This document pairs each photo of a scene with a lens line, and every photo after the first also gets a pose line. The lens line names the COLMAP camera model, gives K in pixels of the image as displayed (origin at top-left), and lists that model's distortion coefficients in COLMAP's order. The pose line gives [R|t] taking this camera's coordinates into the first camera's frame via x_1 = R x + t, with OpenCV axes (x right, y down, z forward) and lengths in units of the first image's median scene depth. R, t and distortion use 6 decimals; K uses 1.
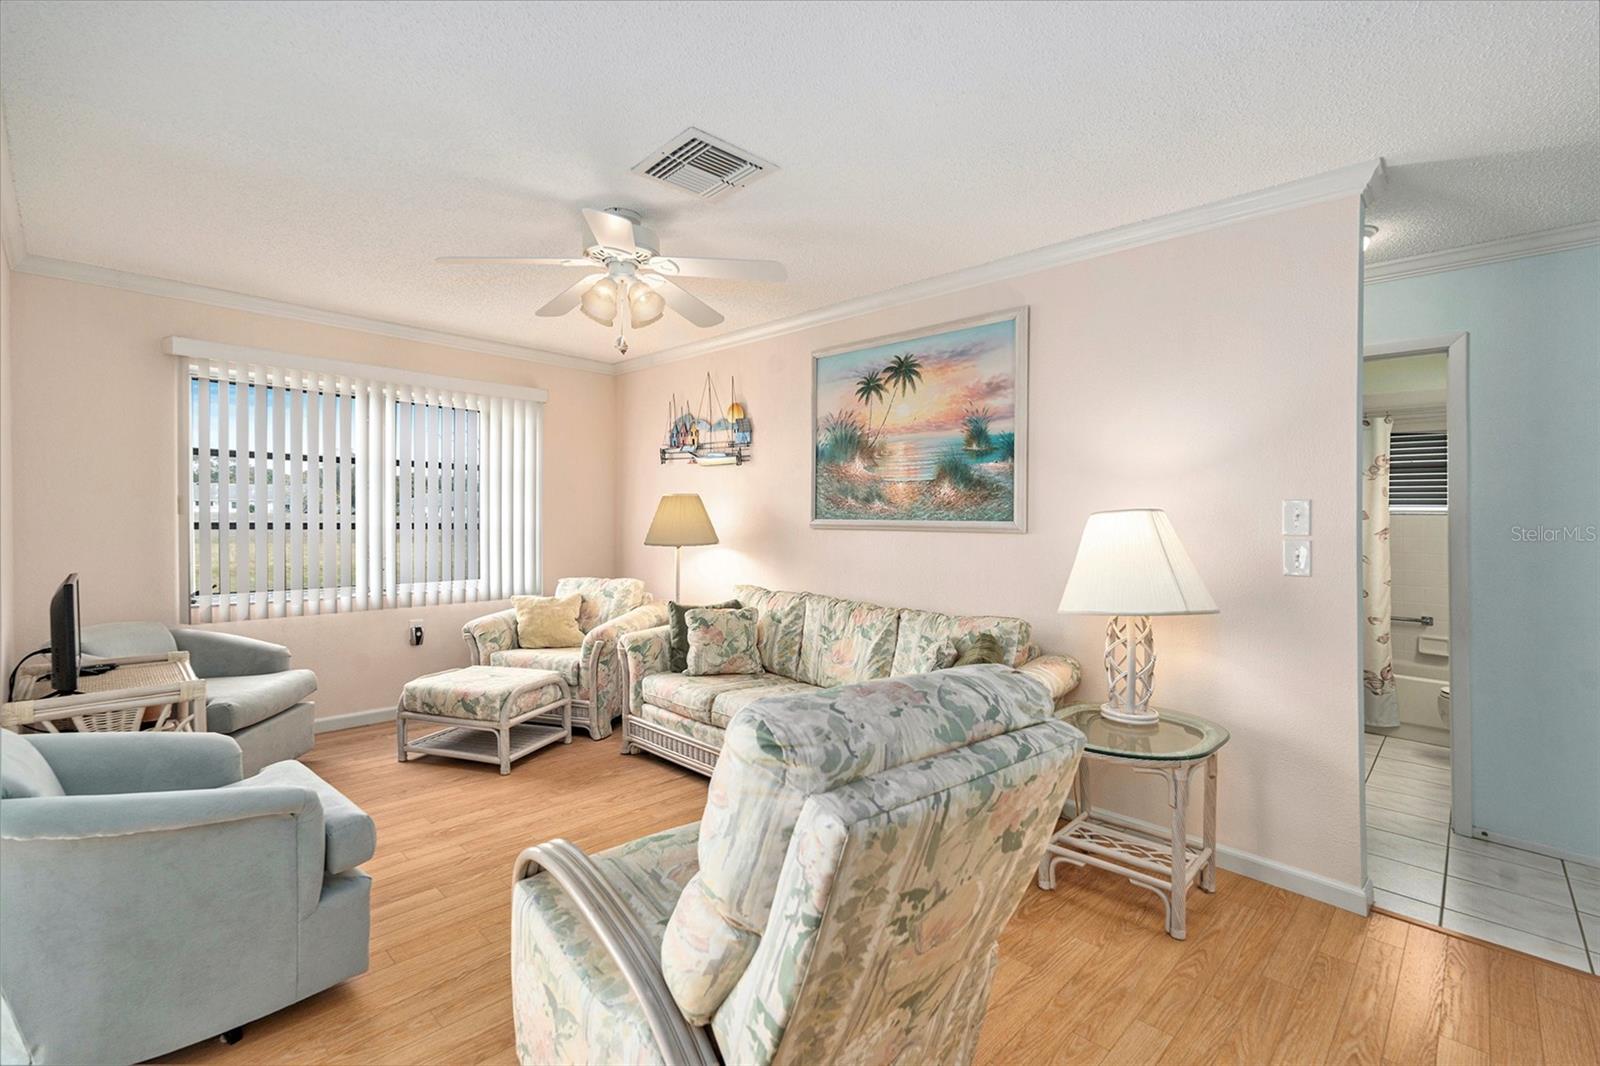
lens RADIAL K [[716.0, 0, 819.1], [0, 716.0, 532.6], [0, 0, 1]] dist [-0.005624, 0.000148]
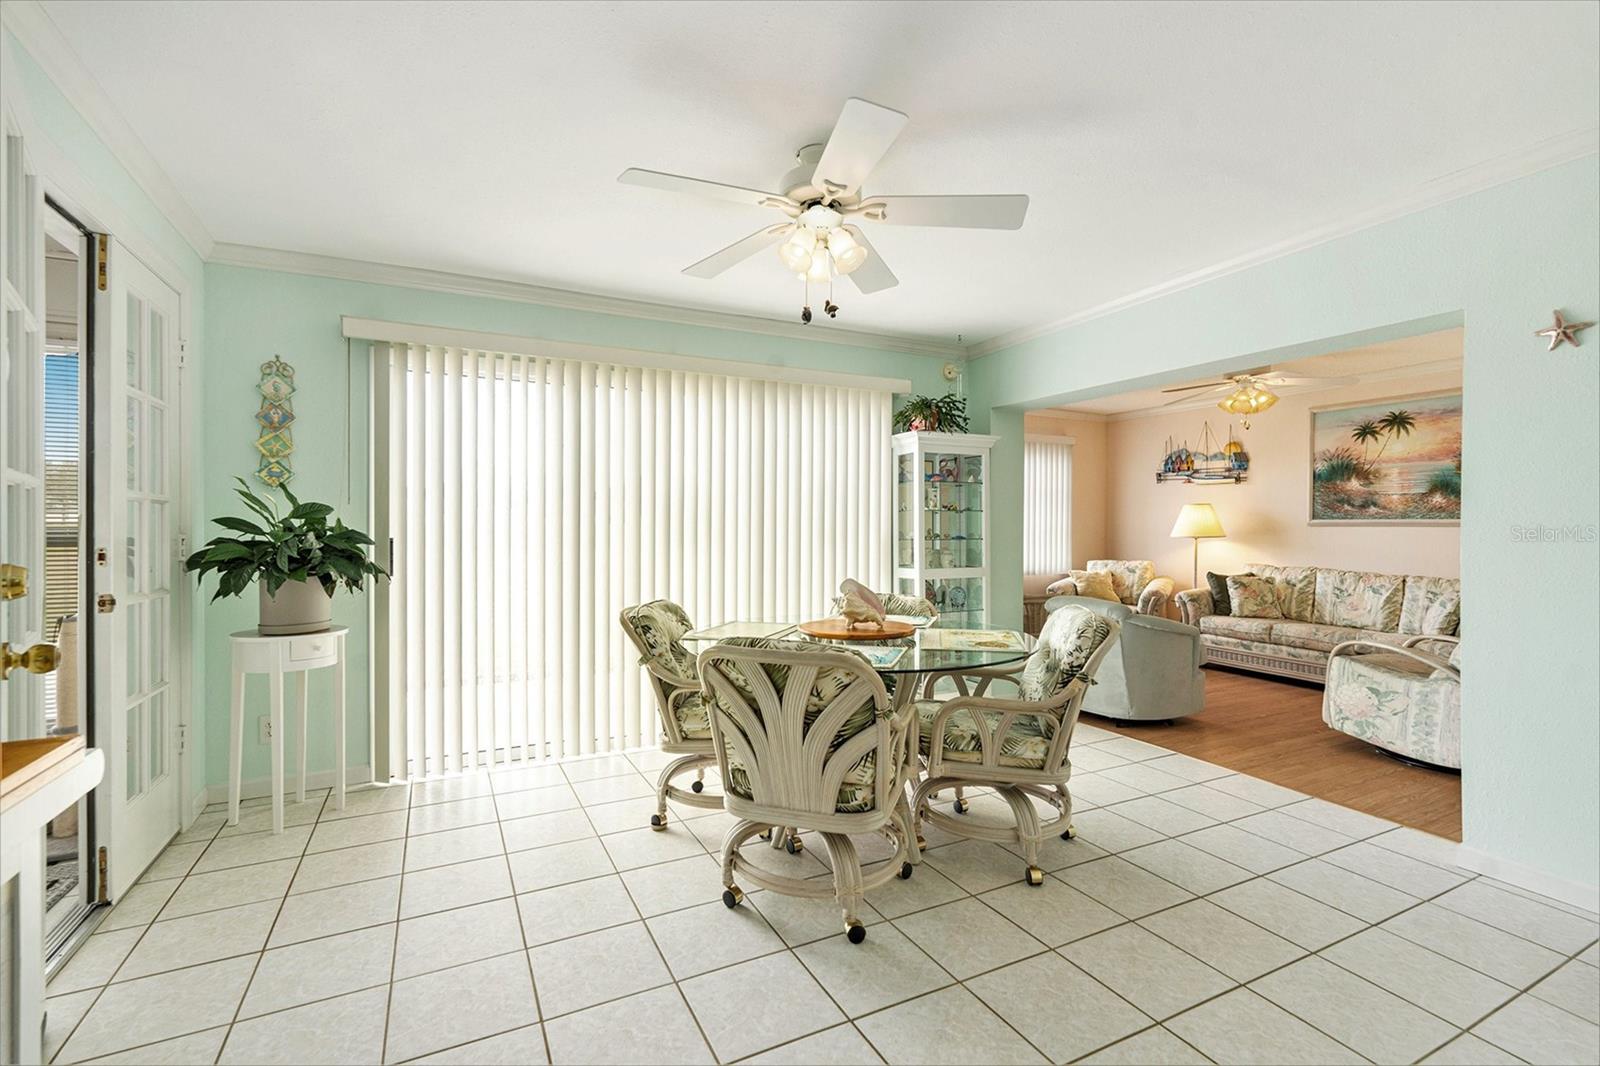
lens RADIAL K [[716.0, 0, 819.1], [0, 716.0, 532.6], [0, 0, 1]] dist [-0.005624, 0.000148]
pose [[0.950840, 0.002524, -0.309671, -0.563668], [-0.006970, 0.999888, -0.013251, 0.038441], [0.309603, 0.014758, 0.950751, -0.799026]]
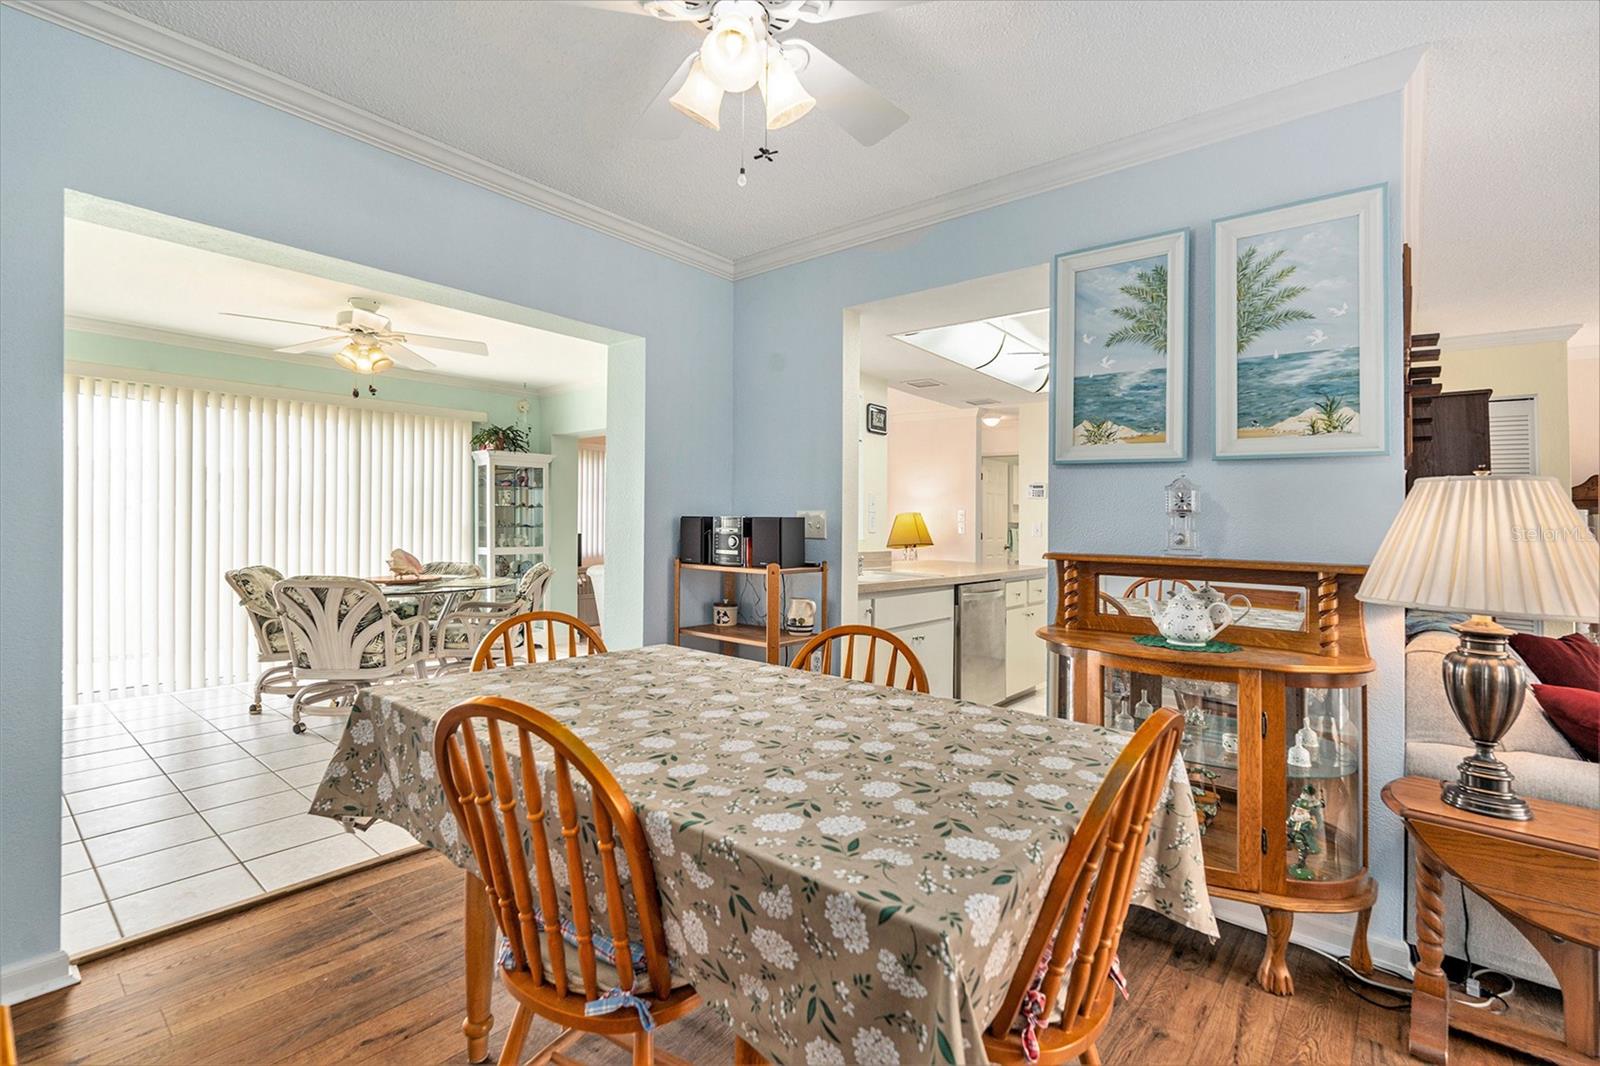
lens RADIAL K [[716.0, 0, 819.1], [0, 716.0, 532.6], [0, 0, 1]] dist [-0.005624, 0.000148]
pose [[0.996713, 0.011777, 0.080149, -0.137219], [-0.011303, 0.999916, -0.006365, 0.050460], [-0.080217, 0.005438, 0.996763, -1.361444]]
